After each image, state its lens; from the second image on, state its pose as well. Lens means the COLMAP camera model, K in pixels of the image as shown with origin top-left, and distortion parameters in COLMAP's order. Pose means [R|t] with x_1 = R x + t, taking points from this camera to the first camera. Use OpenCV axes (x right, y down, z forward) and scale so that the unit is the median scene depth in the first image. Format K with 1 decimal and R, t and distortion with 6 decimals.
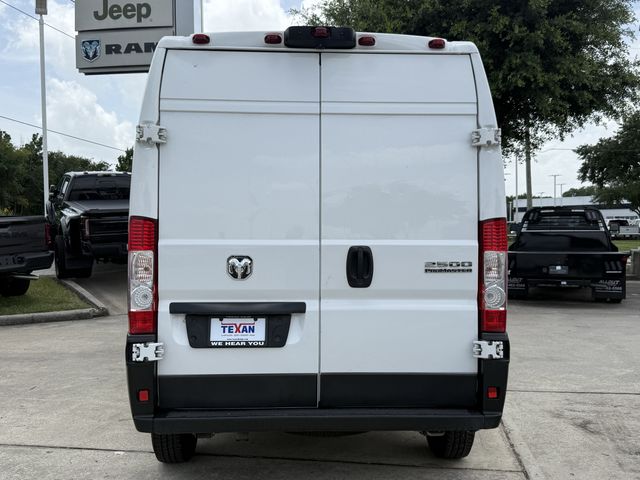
lens RADIAL K [[648.1, 0, 324.7], [0, 648.1, 224.5], [0, 0, 1]] dist [0.022027, 0.000000]
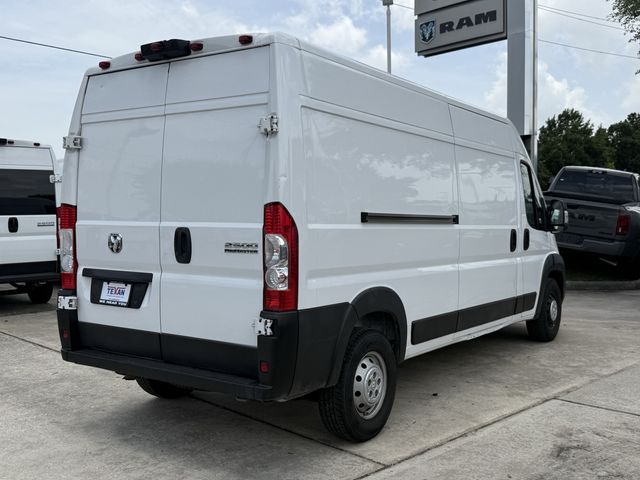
lens RADIAL K [[686.1, 0, 309.2], [0, 686.1, 227.2], [0, 0, 1]] dist [0.032140, 0.000000]
pose [[0.782947, 0.012193, -0.621969, 0.990114], [0.011652, 0.999345, 0.034260, -0.006999], [0.621980, -0.034071, 0.782292, 0.179005]]
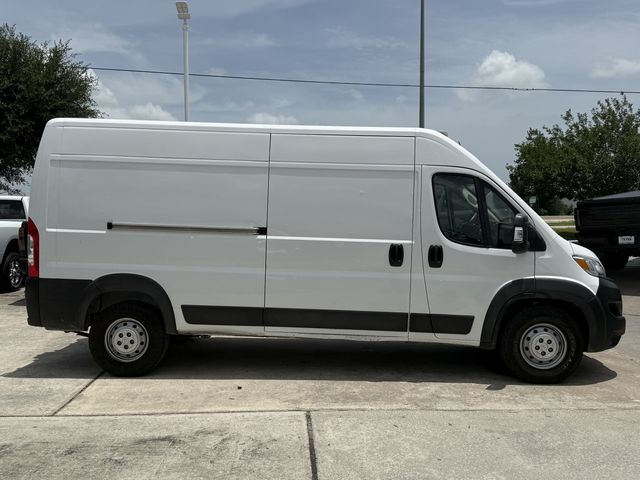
lens RADIAL K [[648.1, 0, 327.1], [0, 648.1, 232.3], [0, 0, 1]] dist [0.022027, 0.000000]
pose [[-0.097885, 0.023976, -0.994909, 2.045926], [0.003608, 0.999712, 0.023736, -0.004609], [0.995191, -0.001266, -0.097943, 2.028529]]
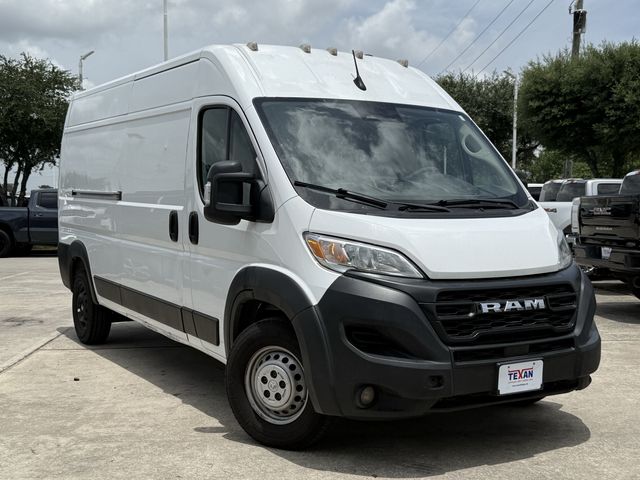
lens RADIAL K [[786.5, 0, 325.1], [0, 786.5, 243.5], [0, 0, 1]] dist [0.001901, 0.000000]
pose [[-0.875215, 0.018700, -0.483372, 0.743673], [-0.000184, 0.999240, 0.038991, 0.075874], [0.483734, 0.034214, -0.874546, 3.595919]]
